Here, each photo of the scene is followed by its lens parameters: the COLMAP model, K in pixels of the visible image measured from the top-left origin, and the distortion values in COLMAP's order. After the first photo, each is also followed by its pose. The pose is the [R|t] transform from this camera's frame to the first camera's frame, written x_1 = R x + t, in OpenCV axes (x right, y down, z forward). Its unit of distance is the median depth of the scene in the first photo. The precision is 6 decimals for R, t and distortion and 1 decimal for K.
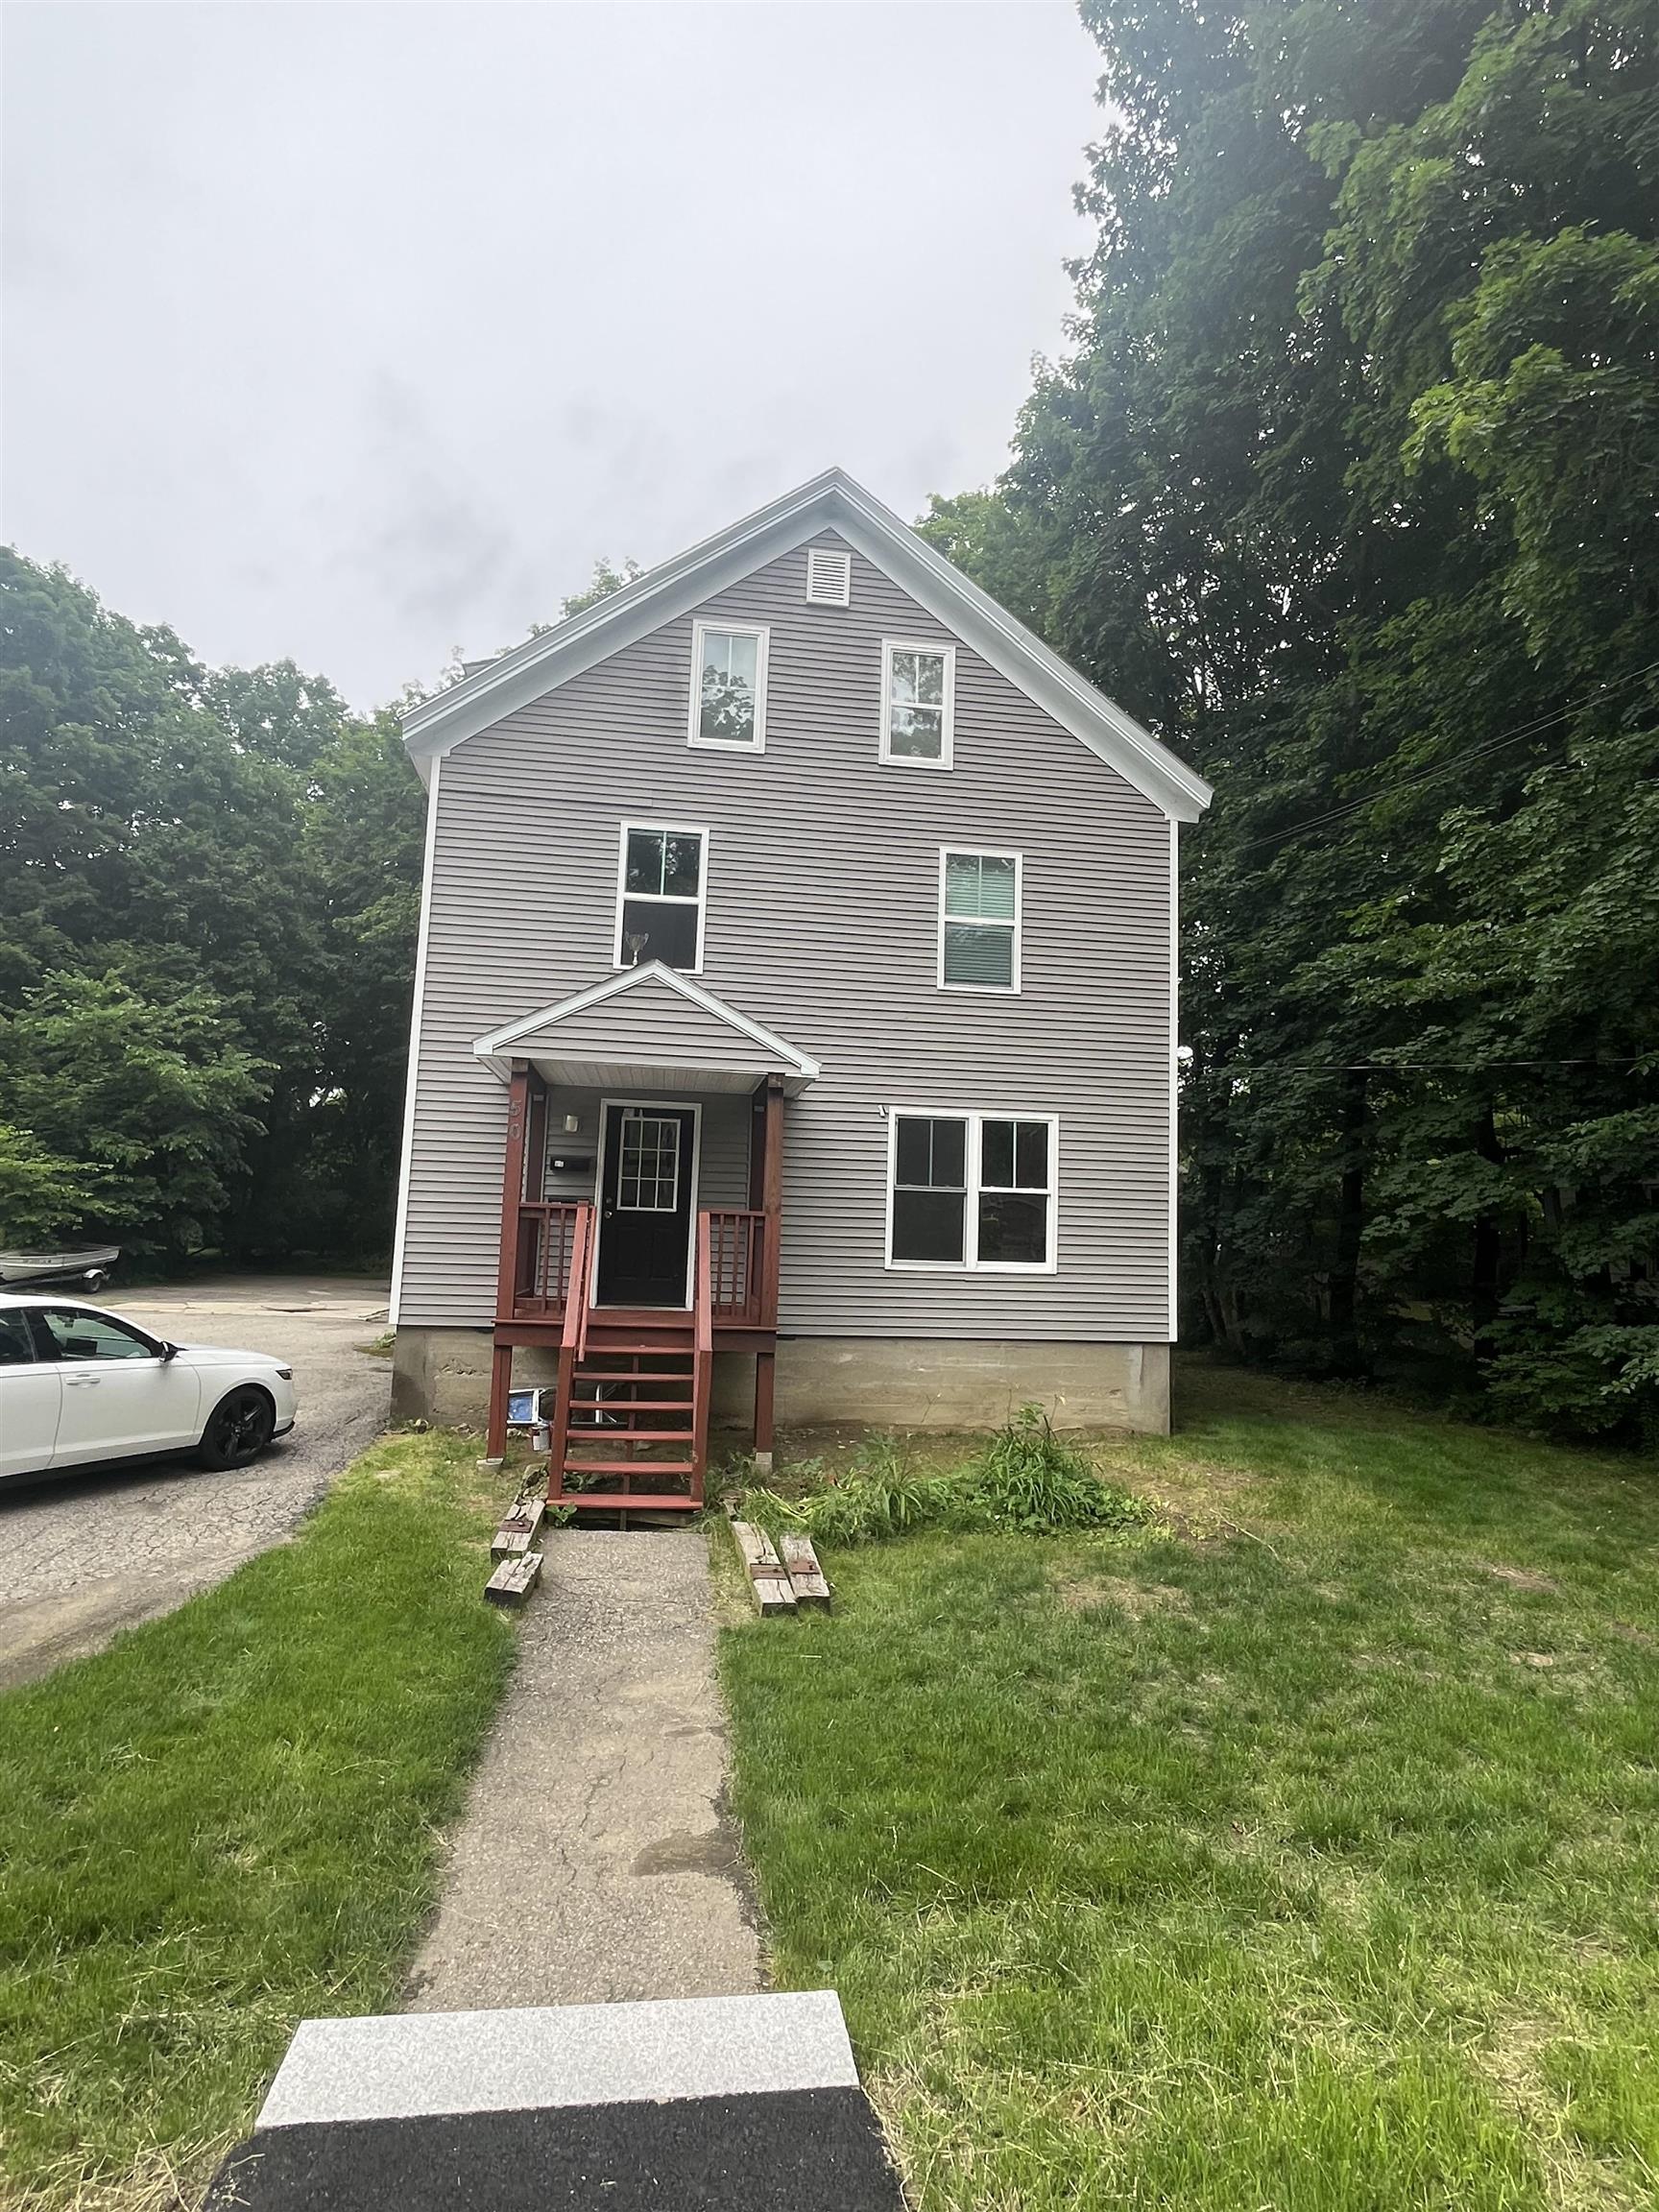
lens RADIAL K [[1197.9, 0, 829.0], [0, 1197.9, 1103.3], [0, 0, 1]] dist [-0.007331, -0.000927]
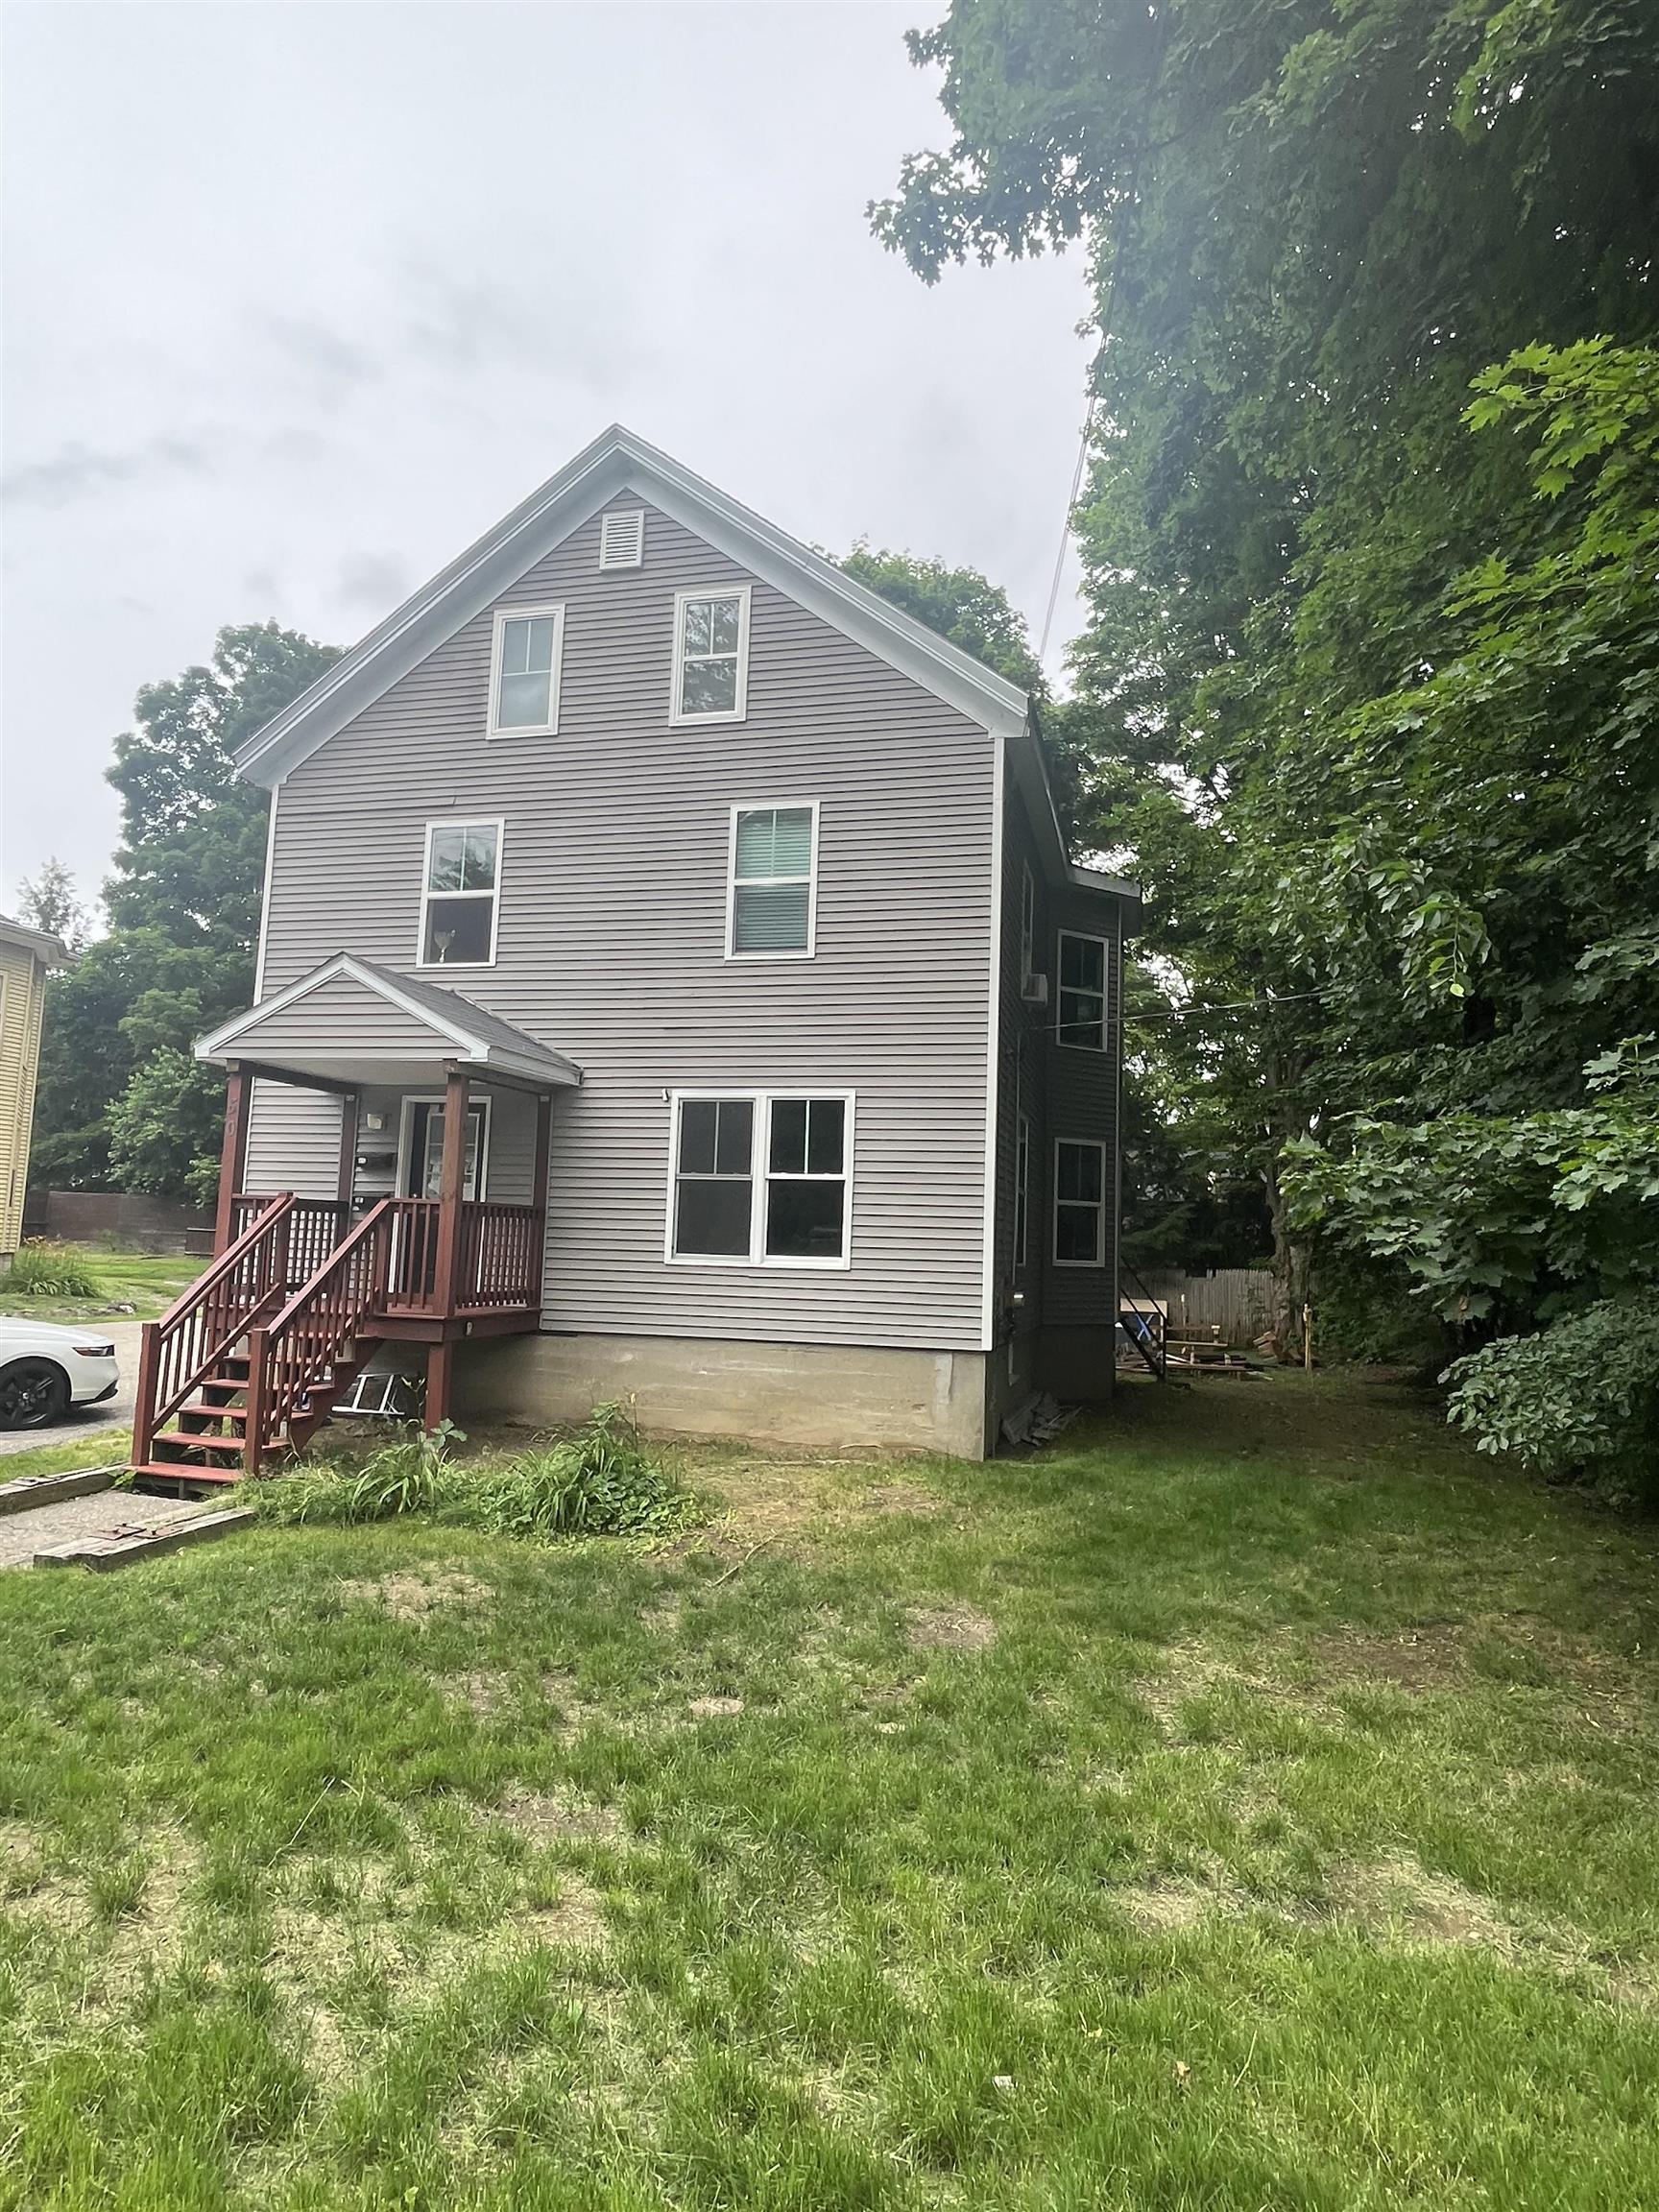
lens RADIAL K [[1292.6, 0, 828.6], [0, 1292.6, 1108.5], [0, 0, 1]] dist [-0.000817, -0.001470]
pose [[0.926167, -0.045496, -0.374360, 0.534087], [0.042044, 0.998964, -0.017388, 0.039434], [0.374764, 0.000364, 0.927120, 0.109558]]
